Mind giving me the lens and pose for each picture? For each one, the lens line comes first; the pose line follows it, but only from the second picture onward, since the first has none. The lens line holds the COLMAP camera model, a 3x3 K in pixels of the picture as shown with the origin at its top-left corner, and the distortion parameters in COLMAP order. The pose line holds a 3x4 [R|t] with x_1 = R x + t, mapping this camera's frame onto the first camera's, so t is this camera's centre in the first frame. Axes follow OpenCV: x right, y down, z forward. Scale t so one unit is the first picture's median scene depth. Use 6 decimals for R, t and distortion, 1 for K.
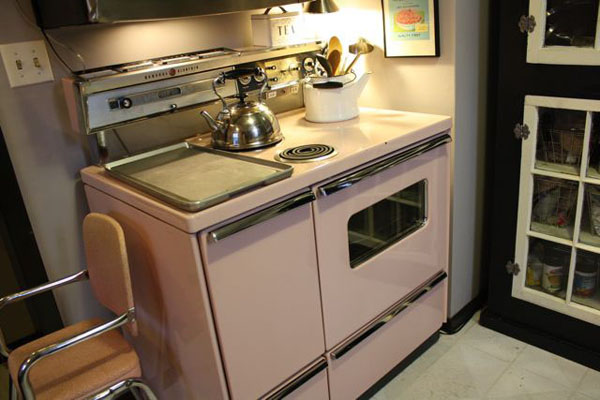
lens RADIAL K [[499.8, 0, 300.0], [0, 499.8, 200.0], [0, 0, 1]] dist [-0.159859, 0.123428]
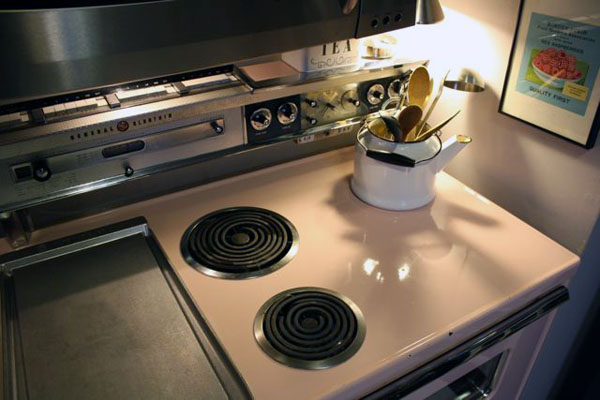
lens RADIAL K [[499.8, 0, 300.0], [0, 499.8, 200.0], [0, 0, 1]] dist [-0.159859, 0.123428]
pose [[0.969244, 0.208611, -0.130567, 0.040598], [-0.176734, 0.959216, 0.220613, -0.310092], [0.171264, -0.190752, 0.966583, 0.400810]]
